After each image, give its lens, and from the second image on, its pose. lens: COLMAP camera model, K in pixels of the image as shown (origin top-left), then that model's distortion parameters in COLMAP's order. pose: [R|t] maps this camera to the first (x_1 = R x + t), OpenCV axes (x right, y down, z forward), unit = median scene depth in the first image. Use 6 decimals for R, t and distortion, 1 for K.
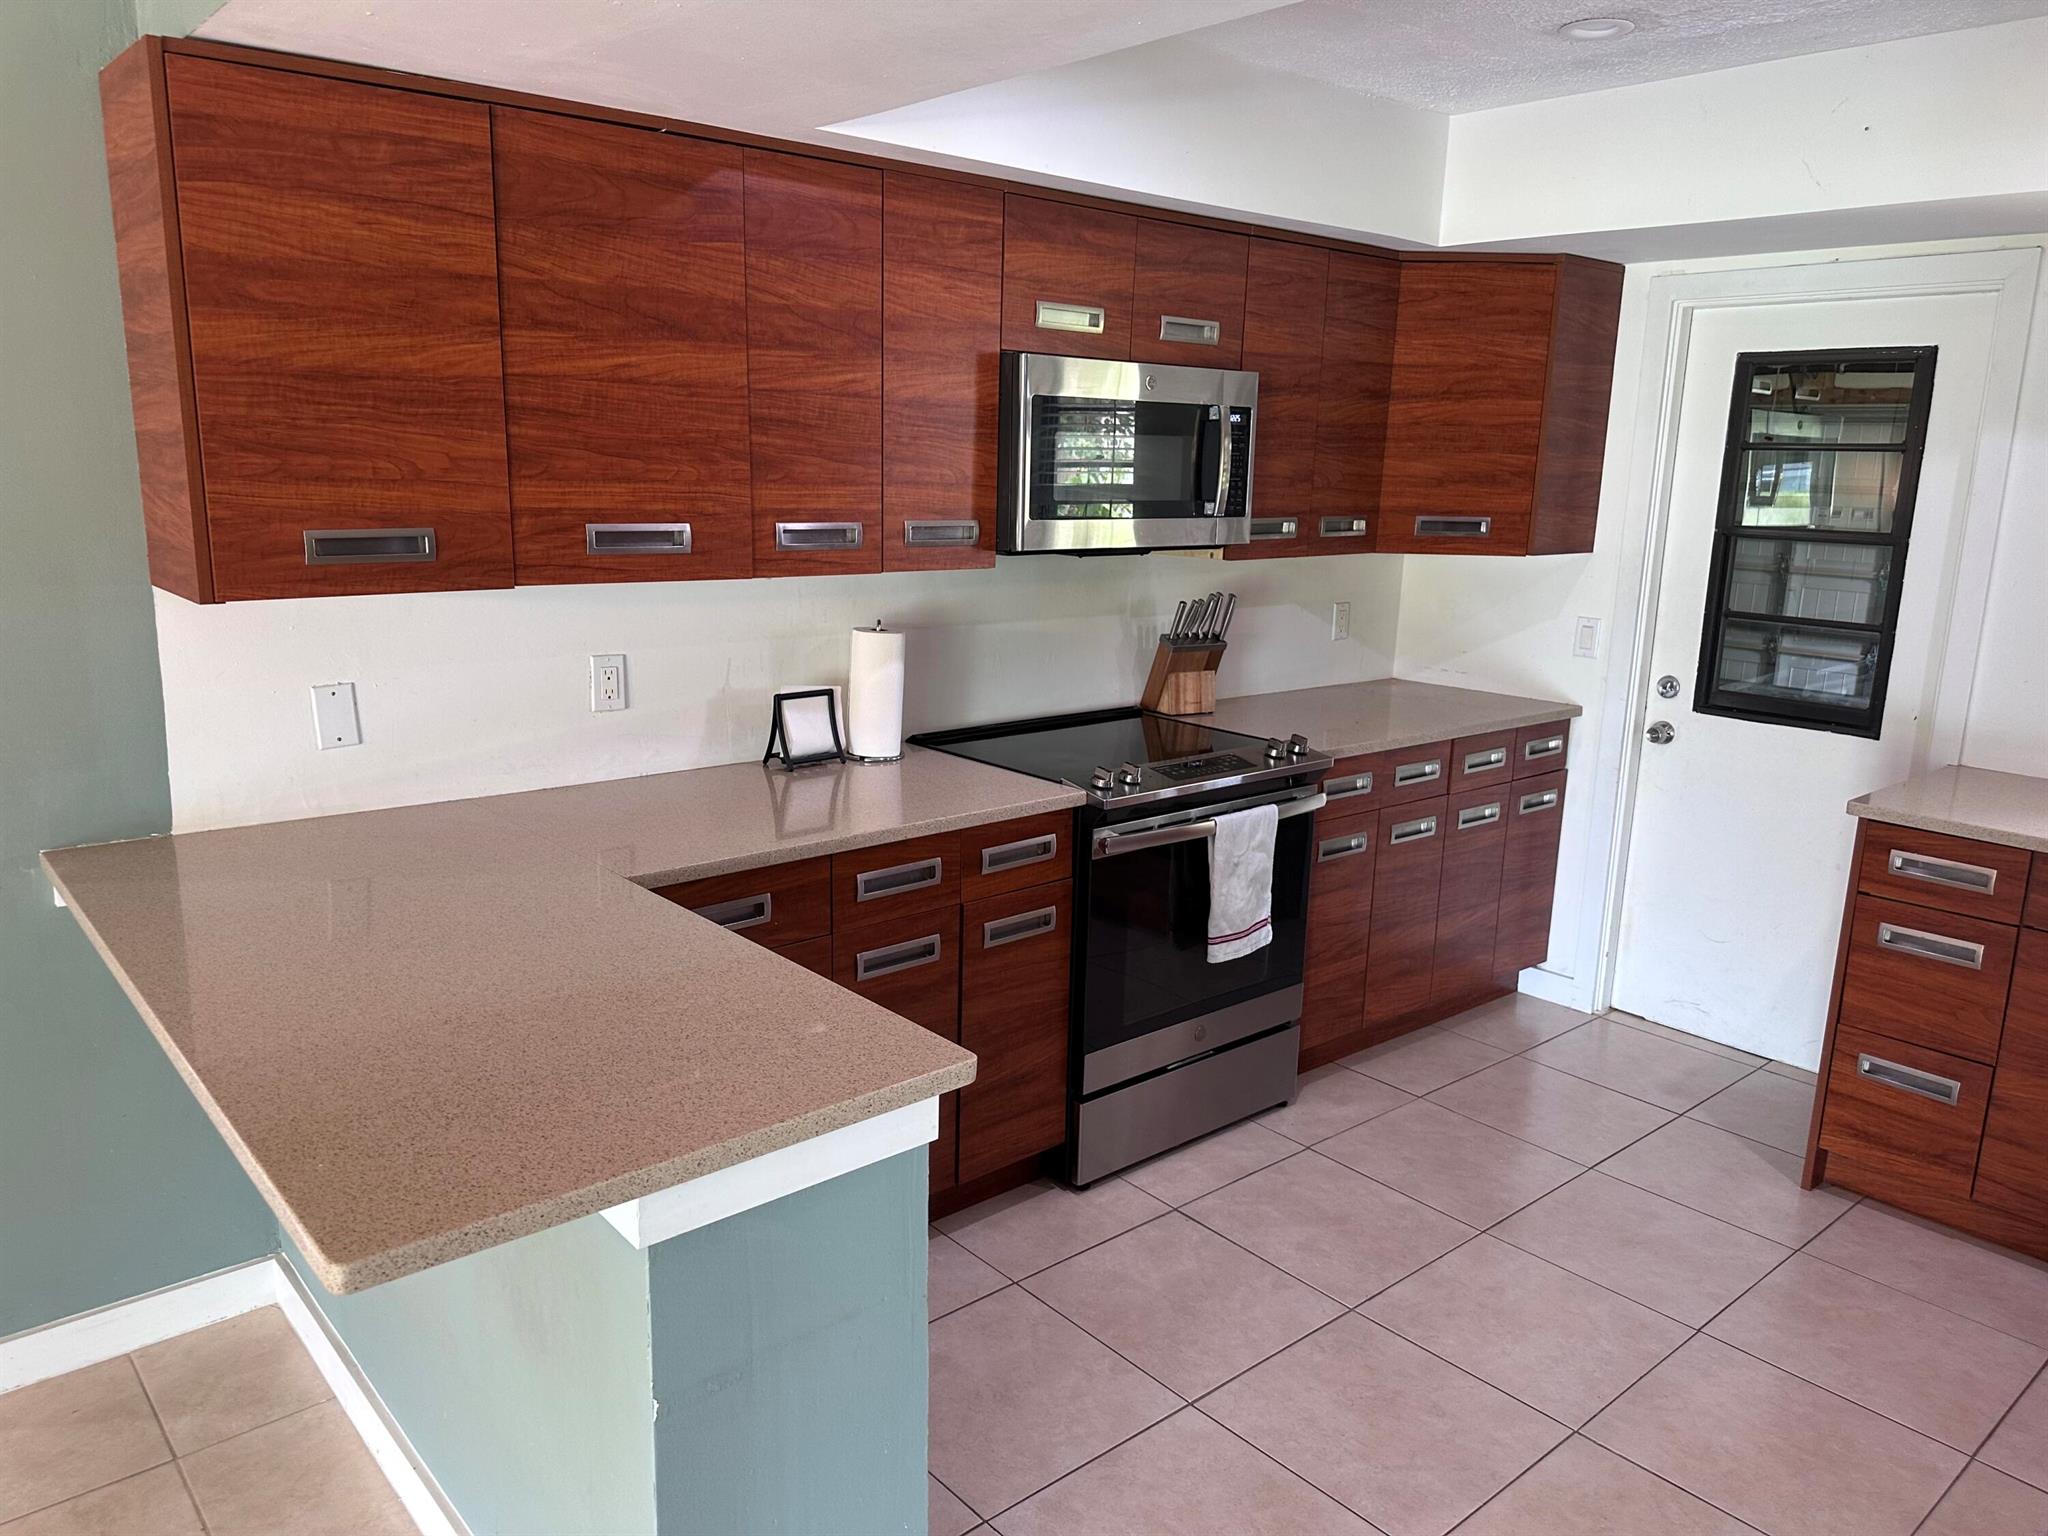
lens RADIAL K [[1448.9, 0, 955.6], [0, 1448.9, 759.3], [0, 0, 1]] dist [0.028281, -0.029334]
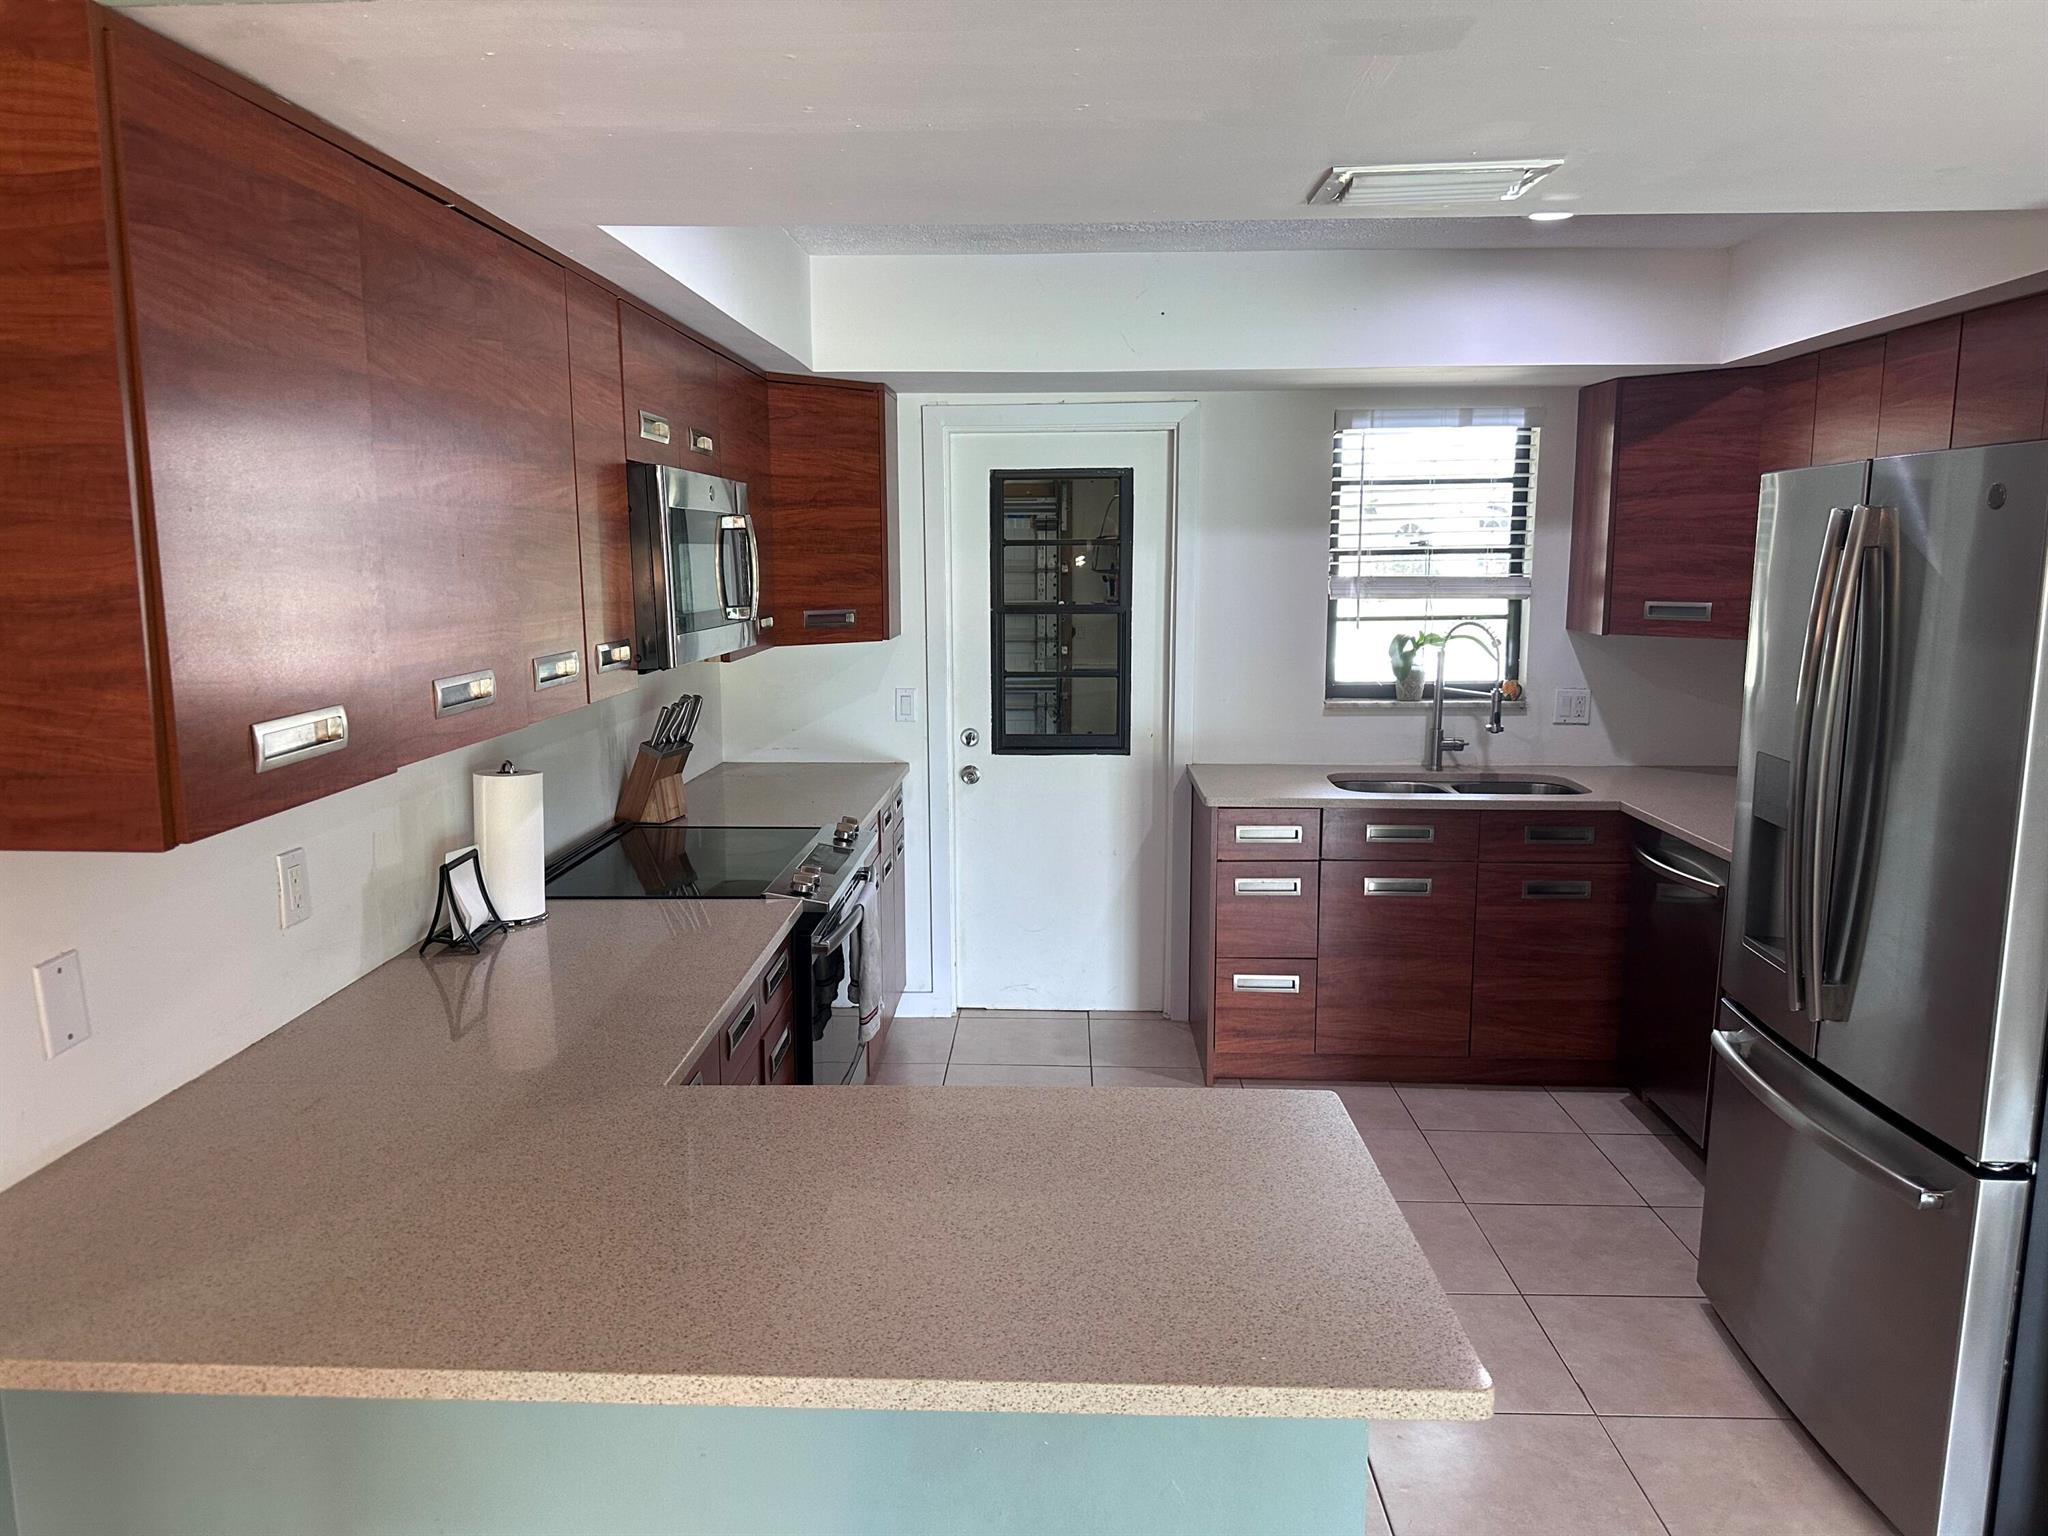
lens RADIAL K [[1448.9, 0, 1017.6], [0, 1448.9, 775.6], [0, 0, 1]] dist [0.028281, -0.029334]
pose [[0.670787, -0.138567, 0.728590, -0.405753], [0.169791, 0.984992, 0.031011, -0.052427], [-0.721953, 0.102907, 0.684247, 0.146364]]
